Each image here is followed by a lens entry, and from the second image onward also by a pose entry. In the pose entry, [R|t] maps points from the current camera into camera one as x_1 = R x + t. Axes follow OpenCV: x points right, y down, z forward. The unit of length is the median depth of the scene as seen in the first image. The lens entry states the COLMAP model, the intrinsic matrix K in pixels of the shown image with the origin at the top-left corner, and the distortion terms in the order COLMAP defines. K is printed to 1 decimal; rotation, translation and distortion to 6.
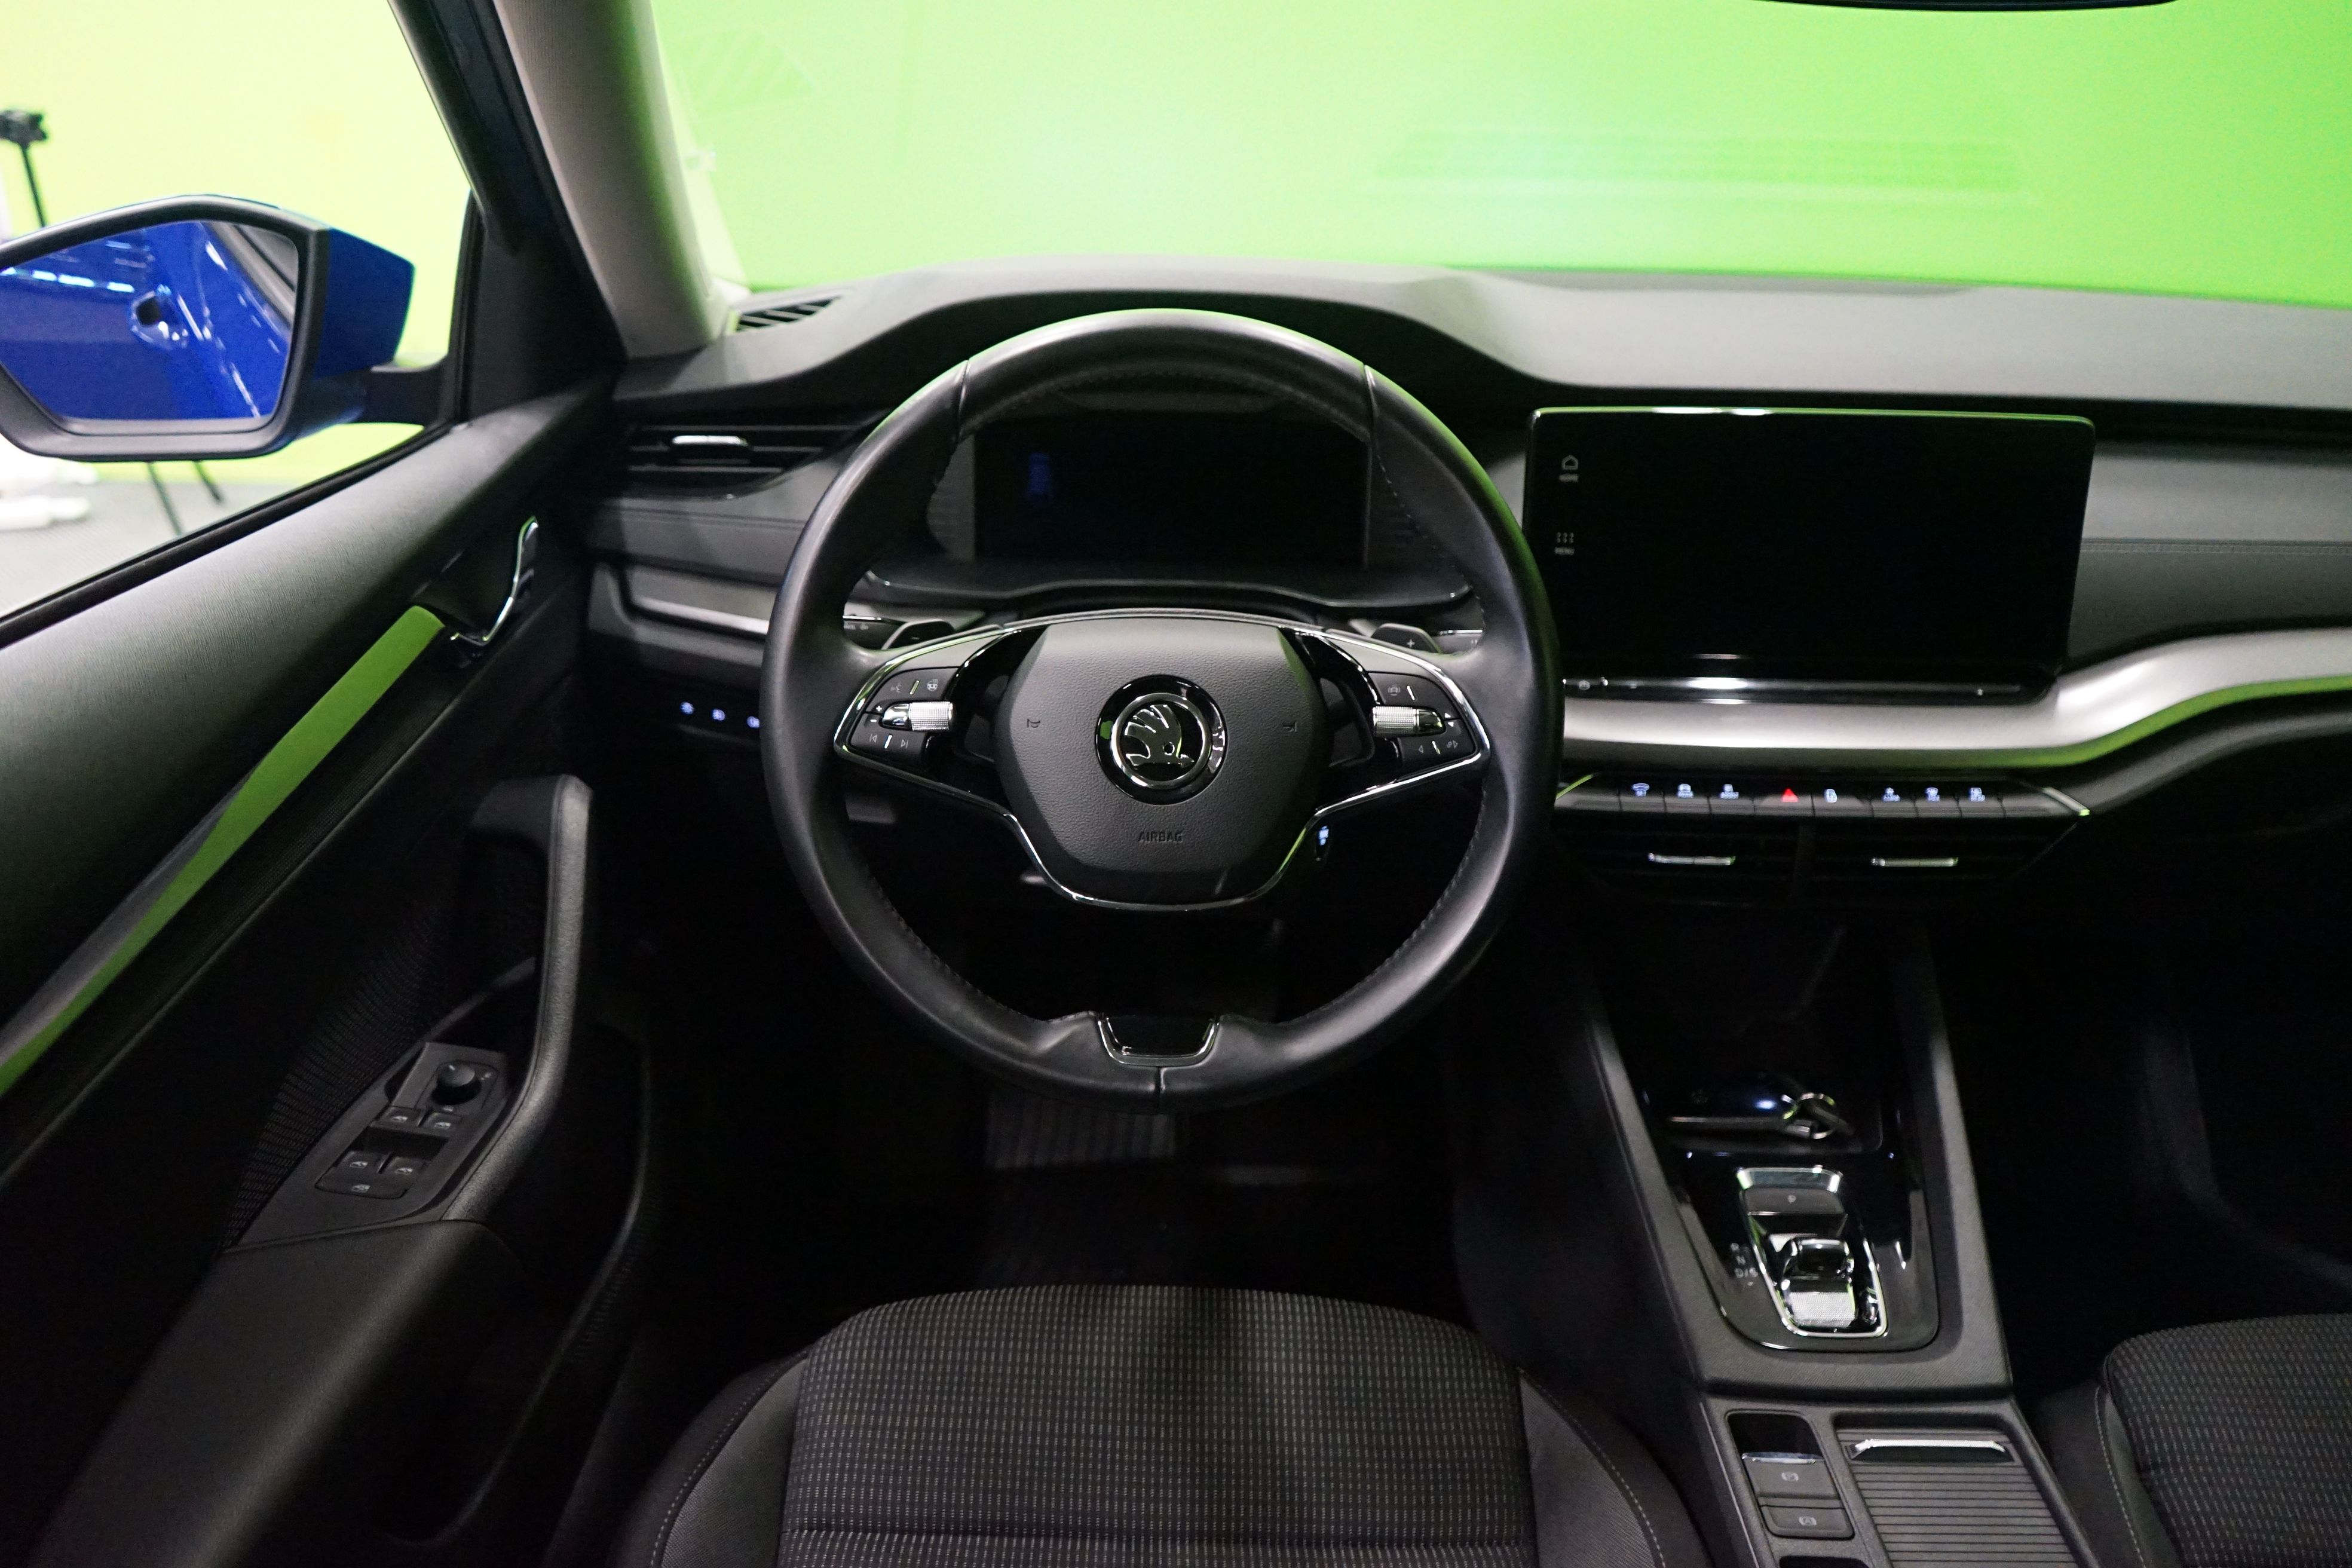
lens RADIAL K [[1969.6, 0, 1176.0], [0, 1969.6, 784.0], [0, 0, 1]] dist [0.011049, 0.010434]
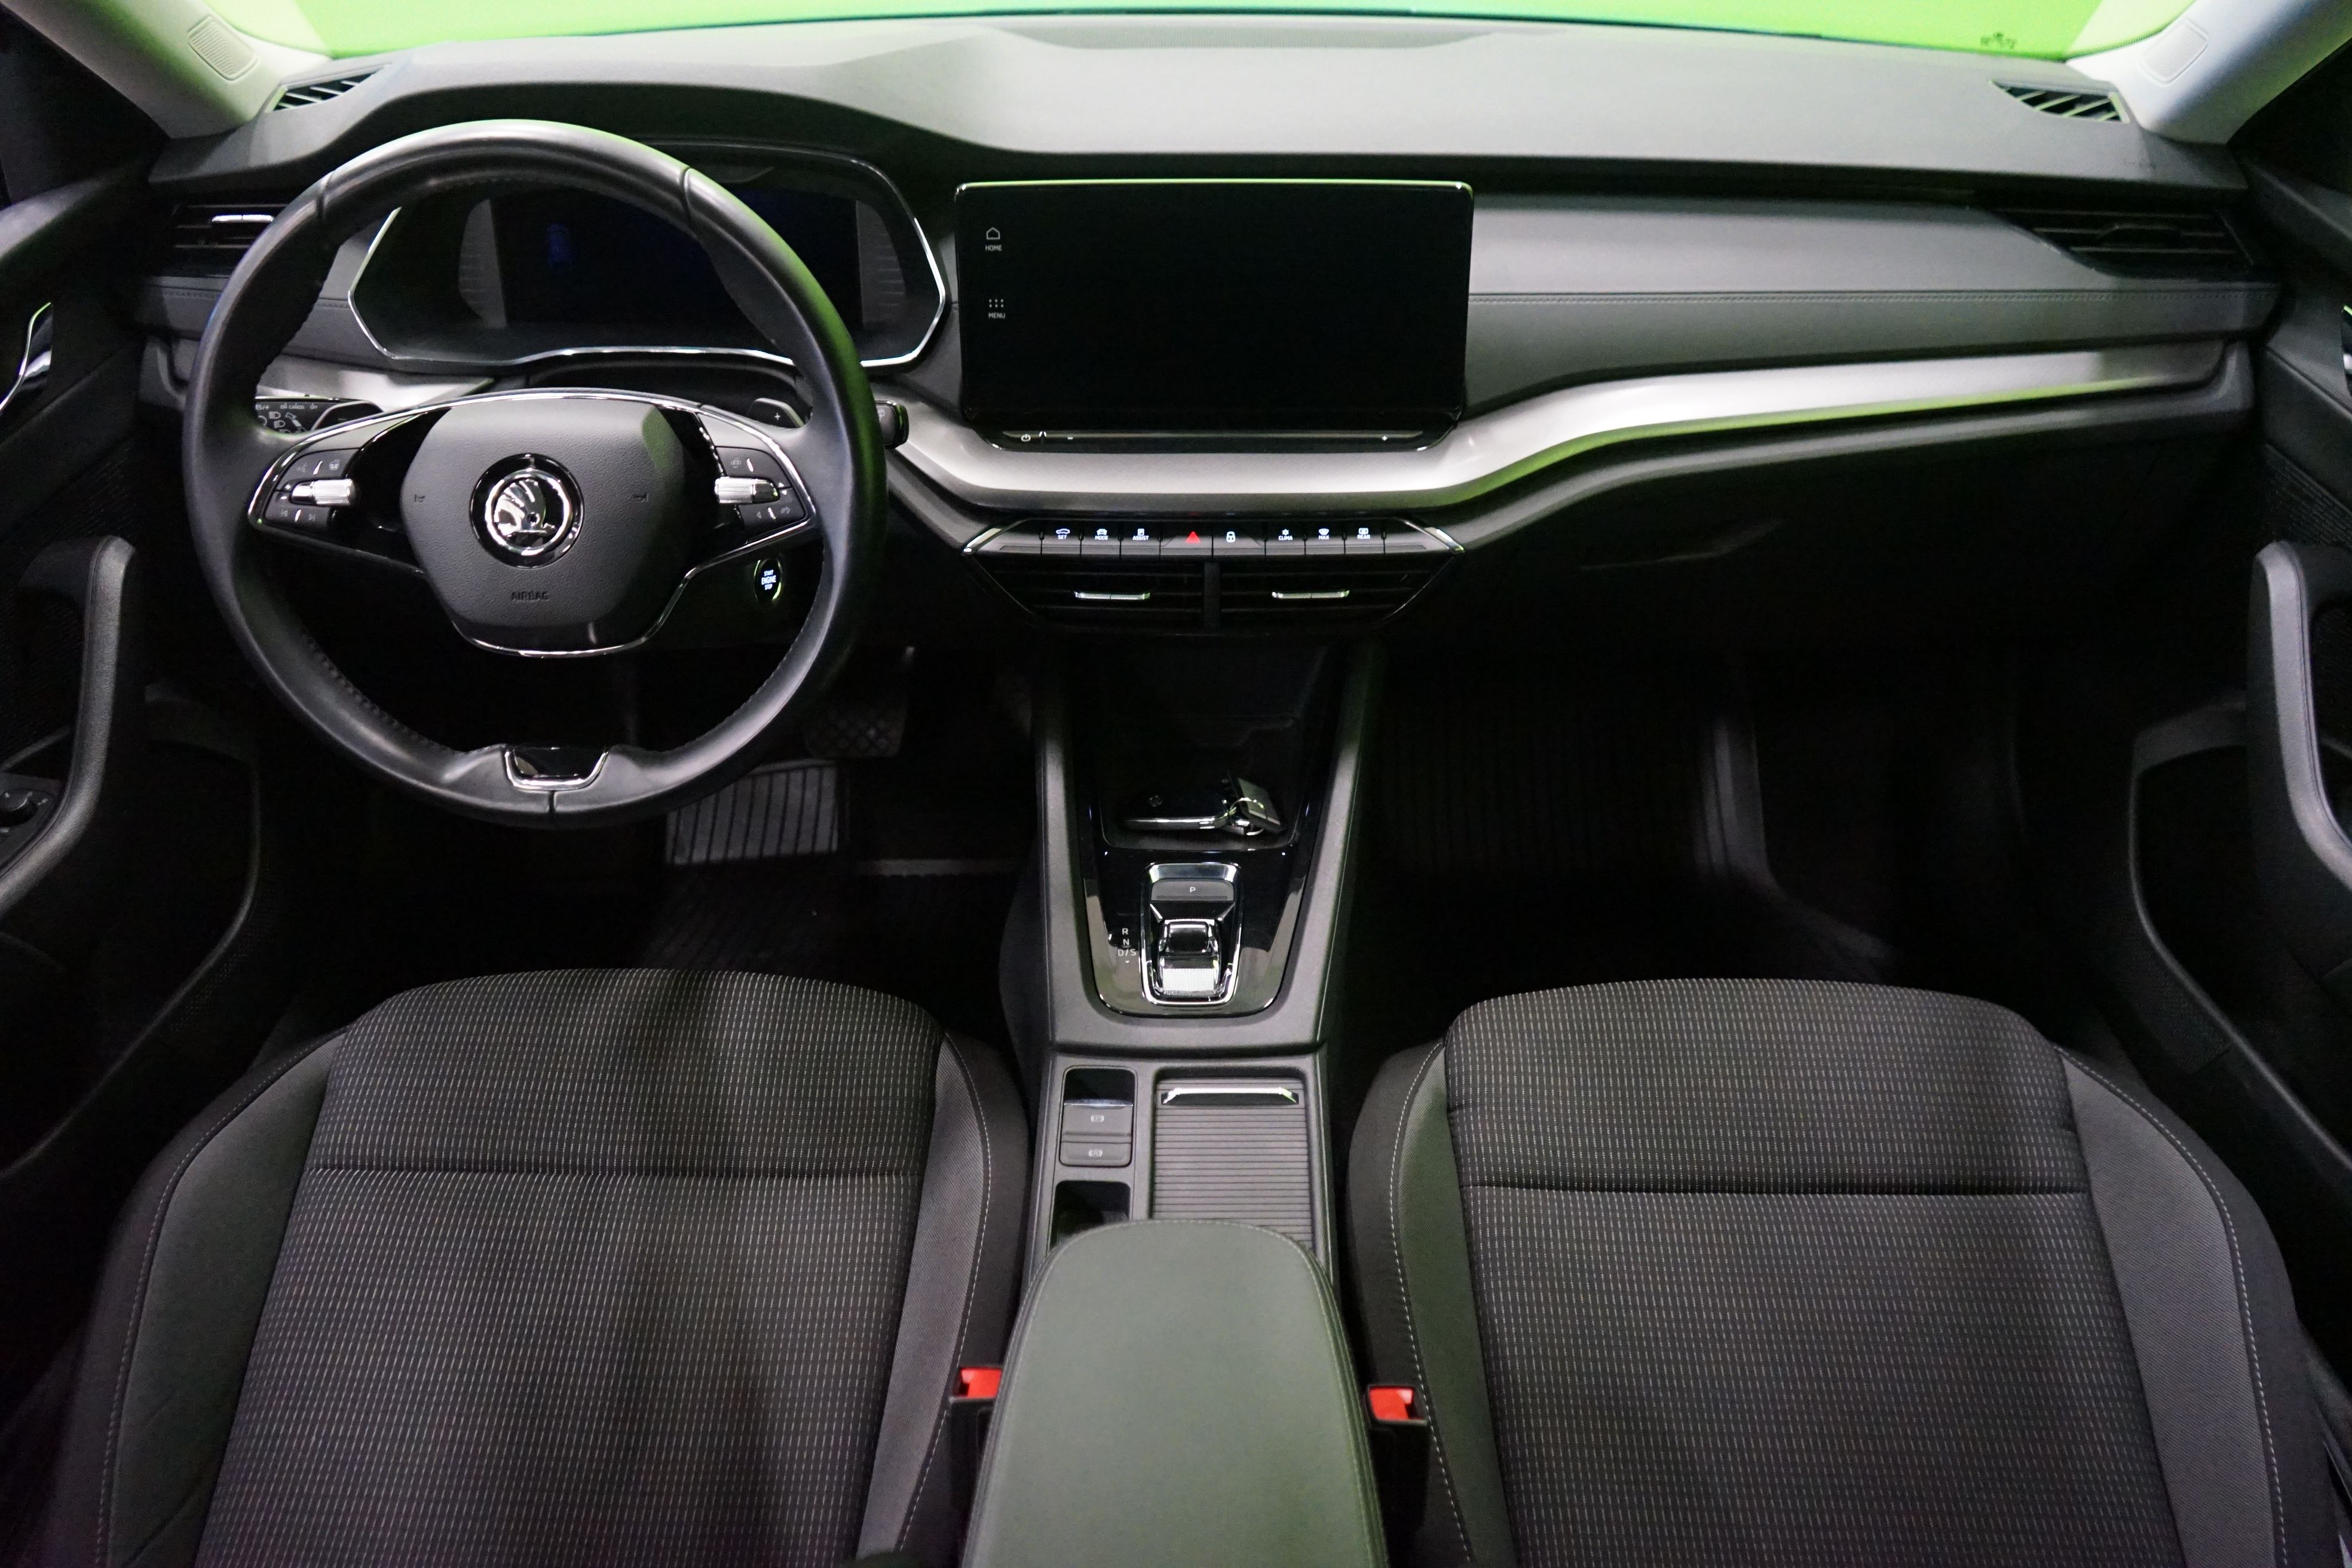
lens RADIAL K [[1969.6, 0, 1176.0], [0, 1969.6, 784.0], [0, 0, 1]] dist [0.011049, 0.010434]
pose [[0.999566, -0.012251, -0.026777, 0.347130], [0.016441, 0.986596, 0.162352, -0.039978], [0.024429, -0.162722, 0.986369, -0.134161]]
